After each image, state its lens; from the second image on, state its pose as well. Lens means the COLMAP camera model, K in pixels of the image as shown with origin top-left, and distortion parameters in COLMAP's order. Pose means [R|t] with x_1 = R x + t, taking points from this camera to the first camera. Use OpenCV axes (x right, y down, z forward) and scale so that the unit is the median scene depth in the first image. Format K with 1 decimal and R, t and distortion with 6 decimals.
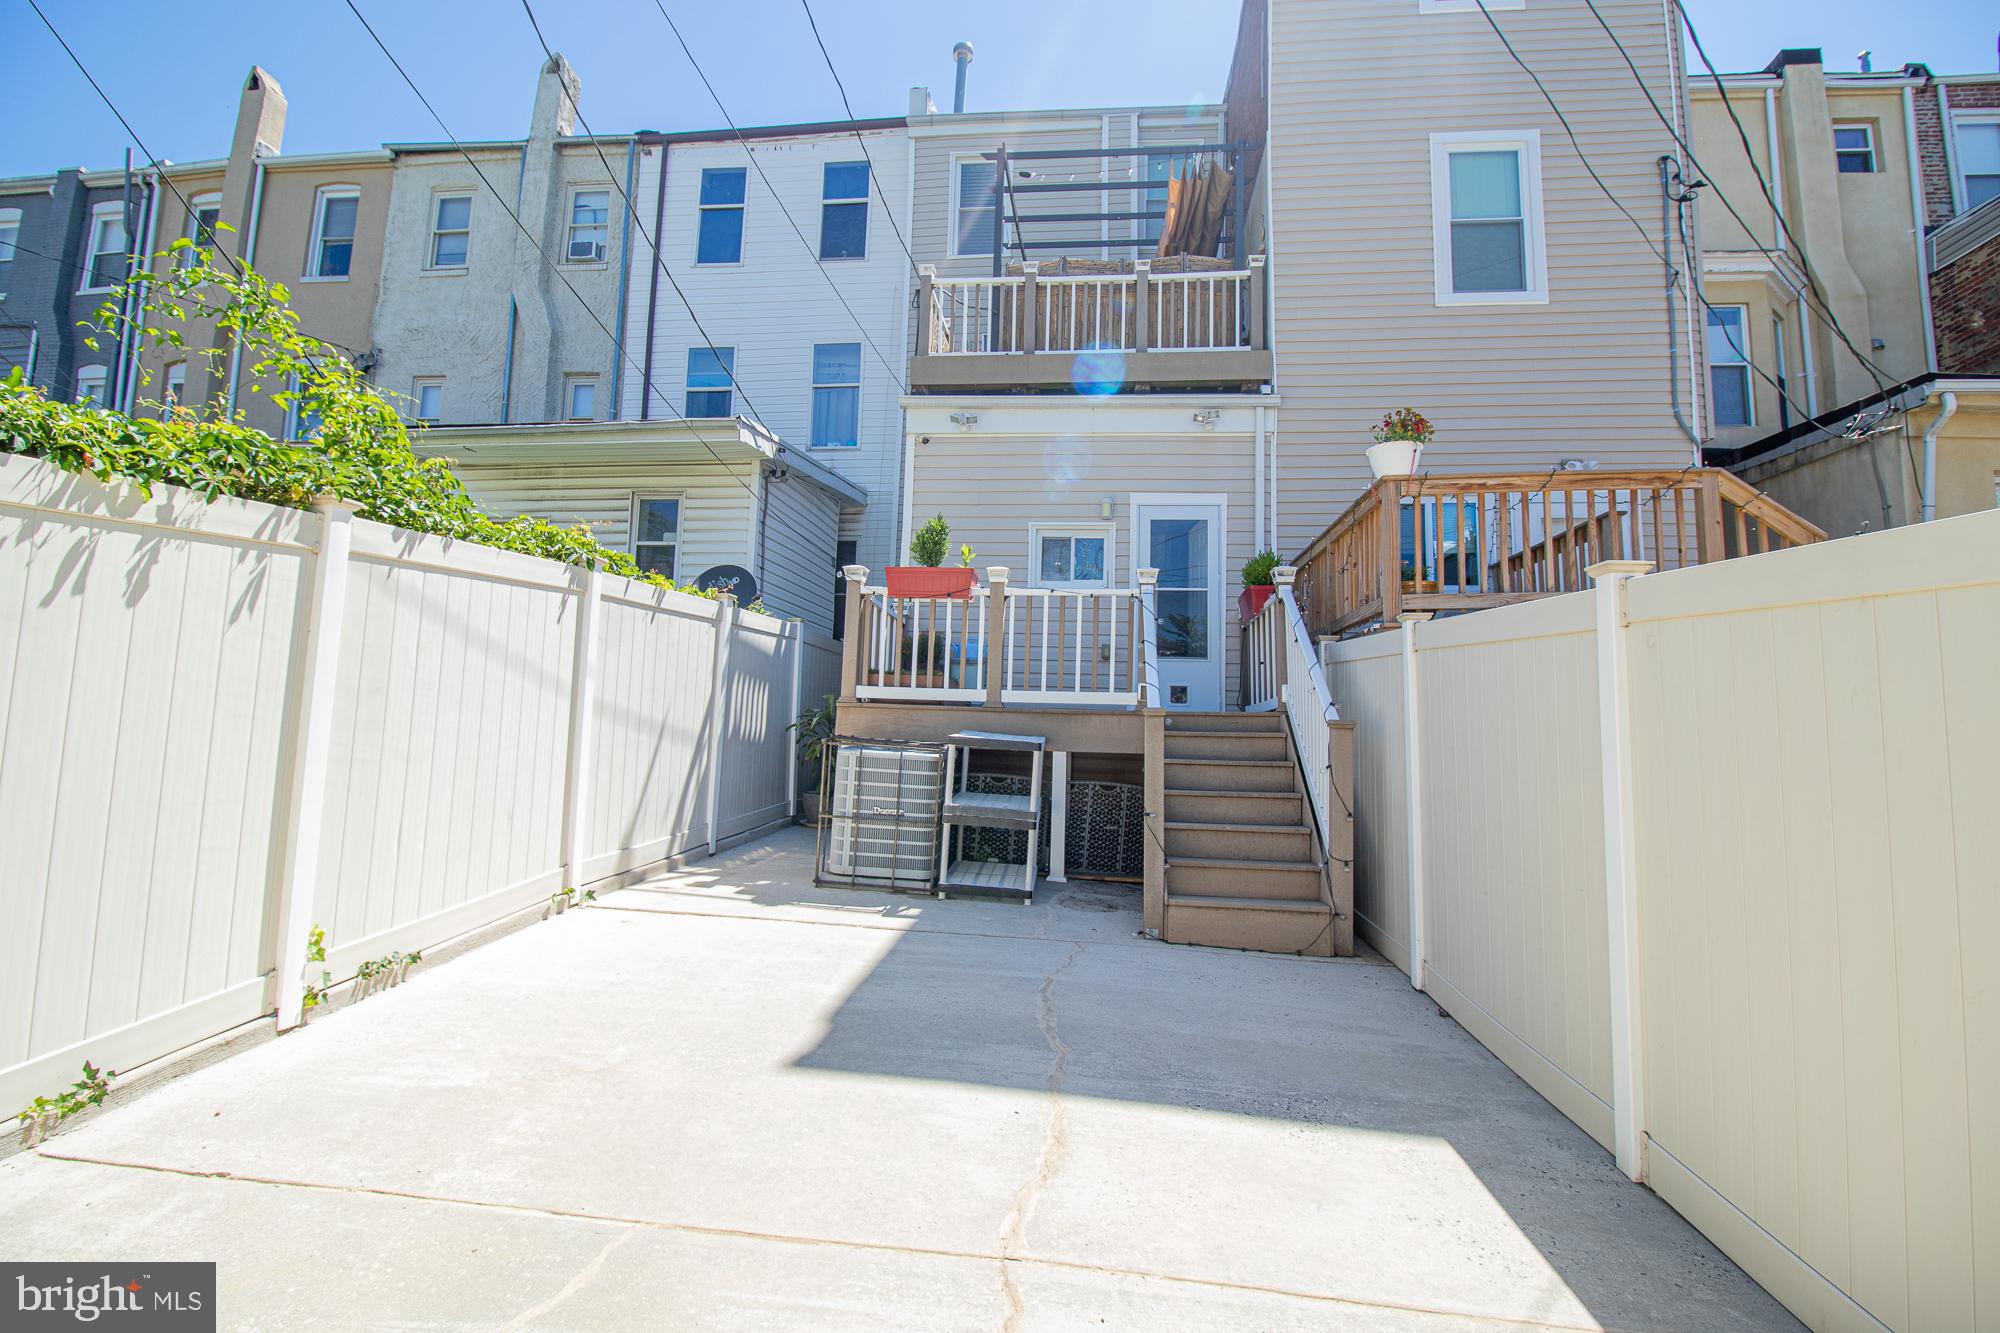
lens RADIAL K [[910.3, 0, 1001.5], [0, 910.3, 626.5], [0, 0, 1]] dist [-0.000102, -0.000005]
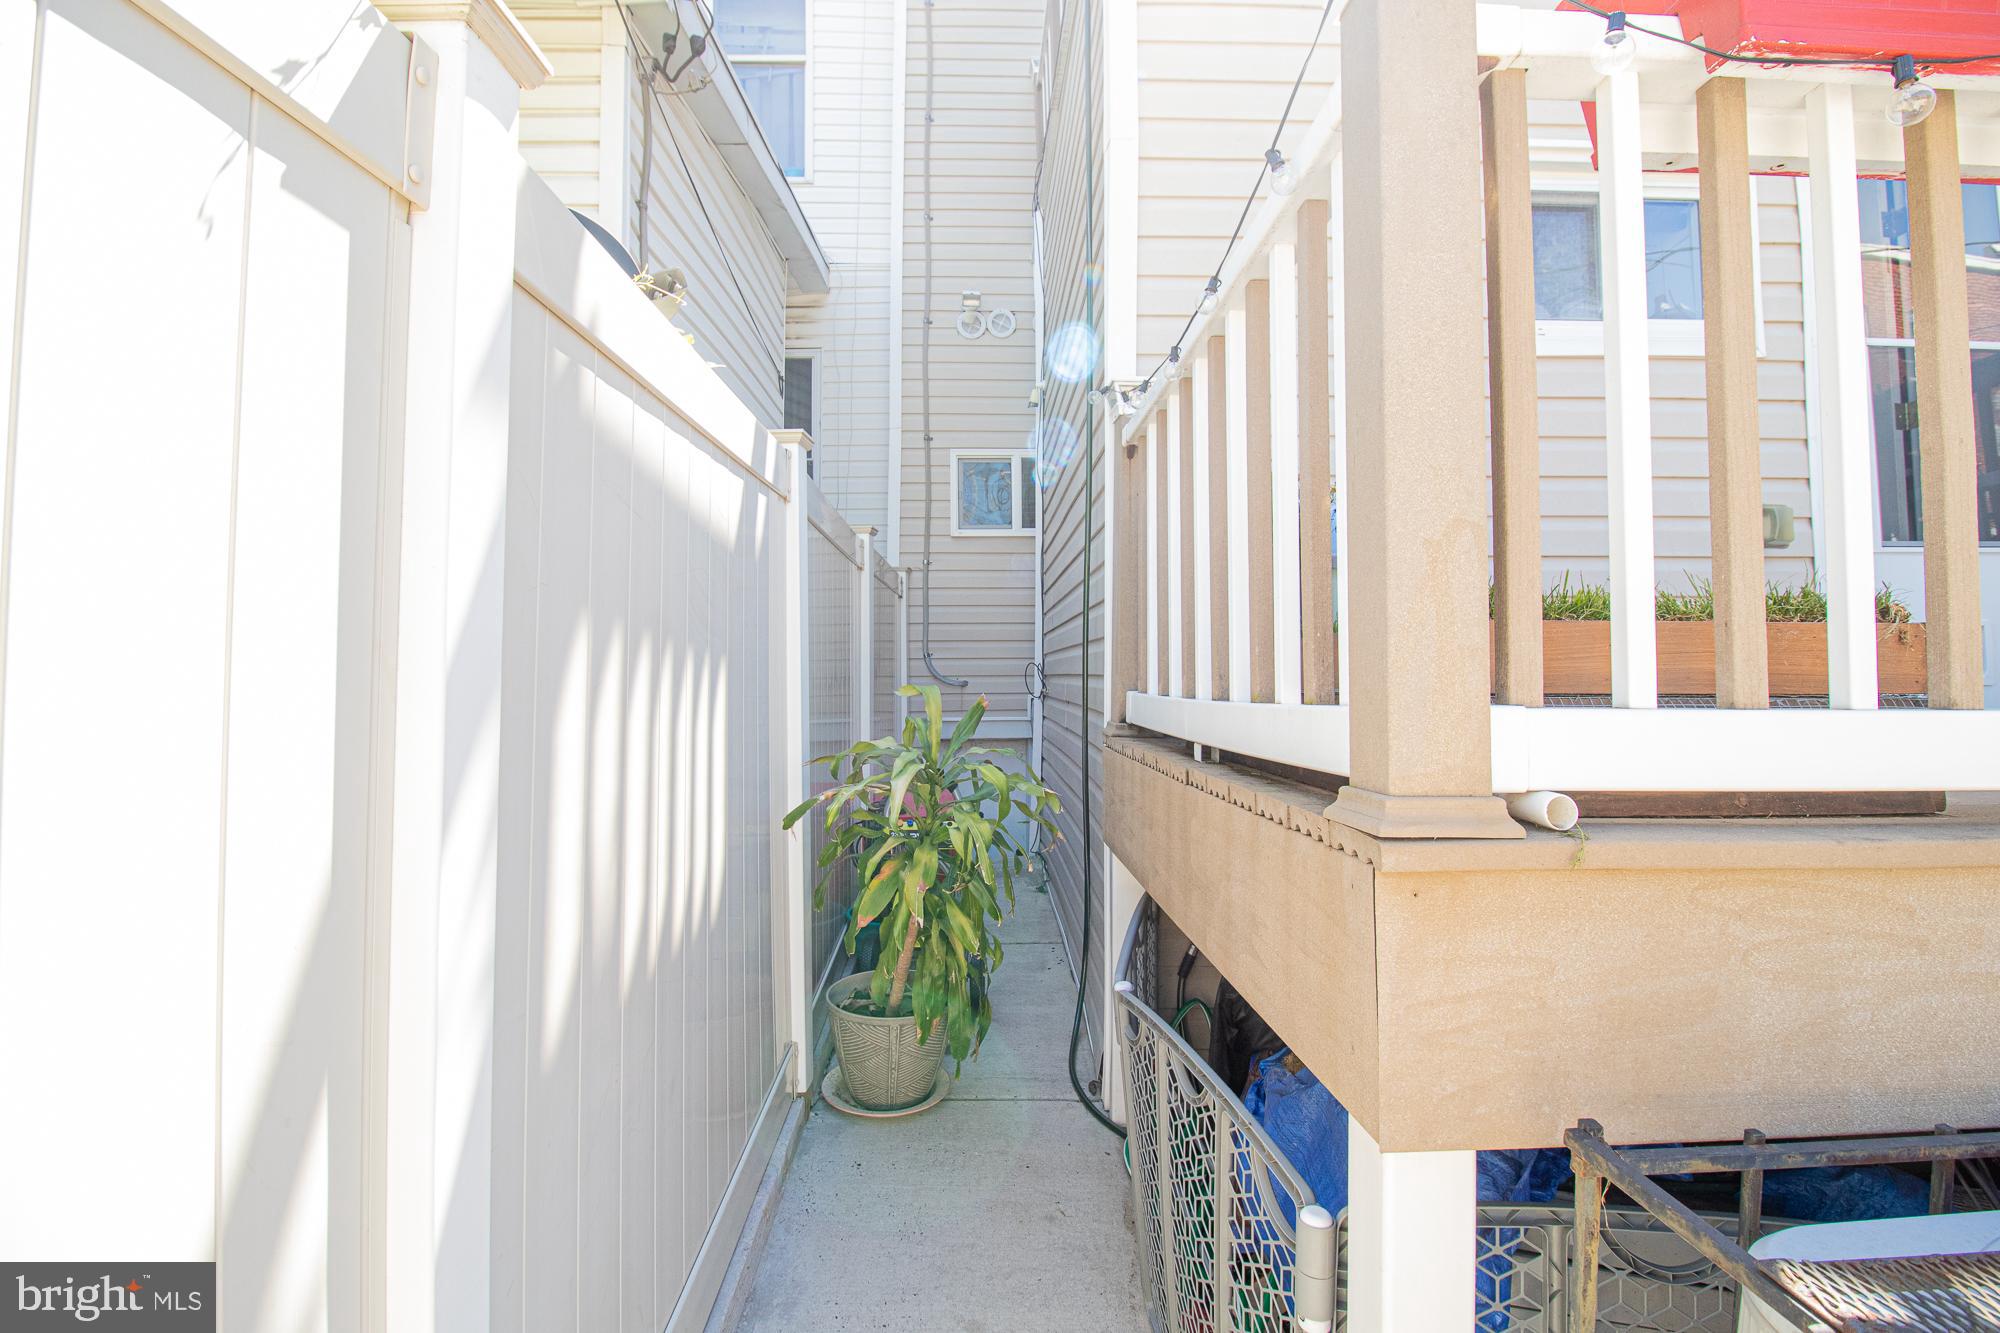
lens RADIAL K [[917.4, 0, 1006.4], [0, 917.4, 636.6], [0, 0, 1]] dist [-0.001445, -0.014382]
pose [[0.989553, -0.027477, 0.141530, -0.201434], [0.014637, 0.995745, 0.090982, 0.031732], [-0.143428, -0.087960, 0.985744, 0.697307]]
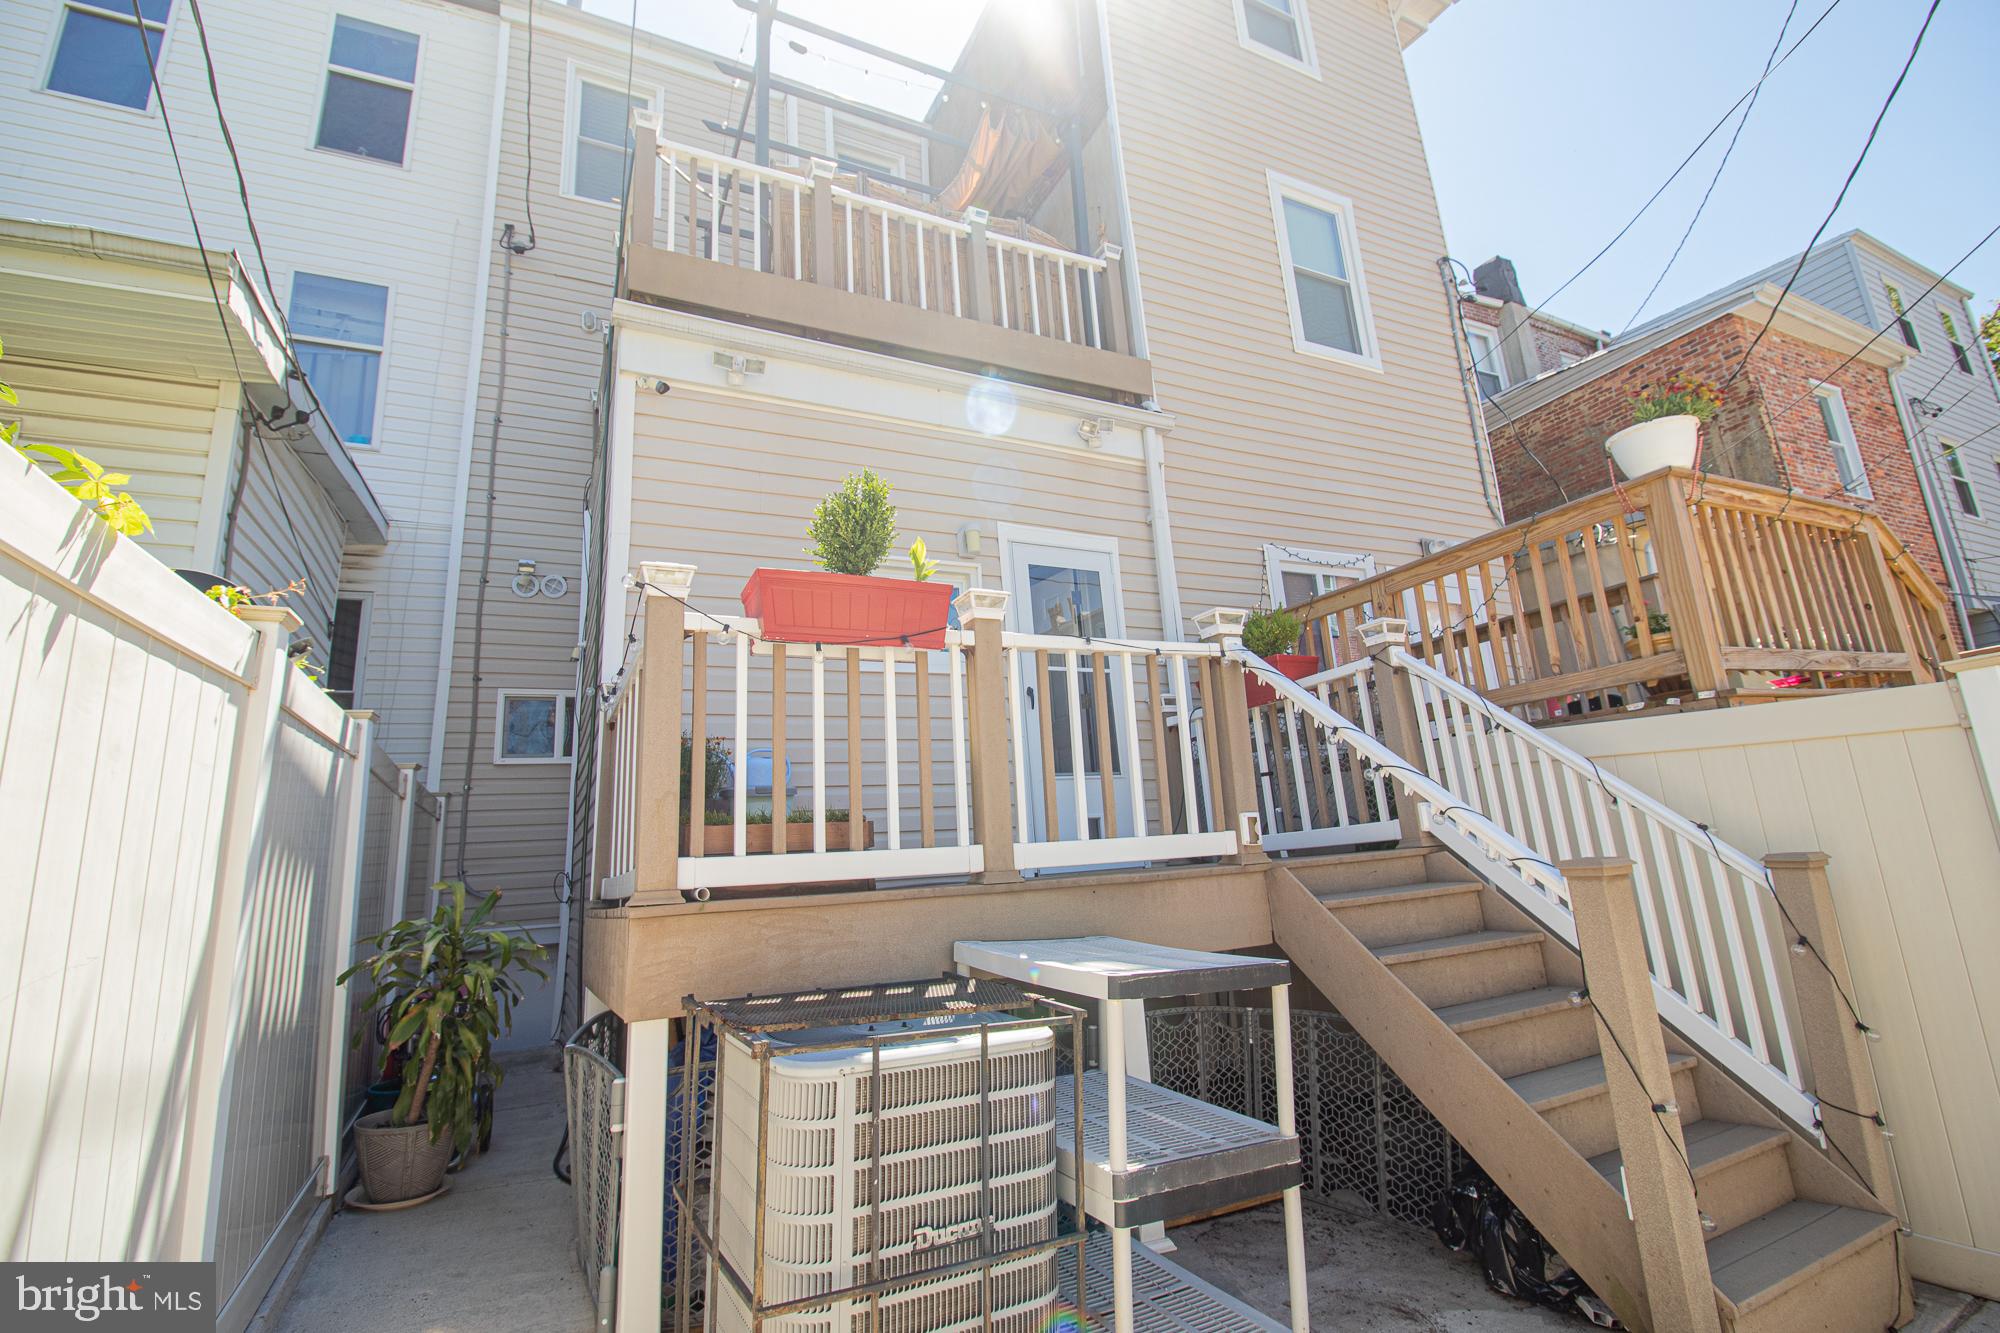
lens RADIAL K [[917.4, 0, 1006.4], [0, 917.4, 636.6], [0, 0, 1]] dist [-0.001445, -0.014382]
pose [[0.836731, 0.050211, 0.545308, -0.209313], [0.022792, 0.991732, -0.126289, 0.018160], [-0.547140, 0.118099, 0.828668, 0.464404]]
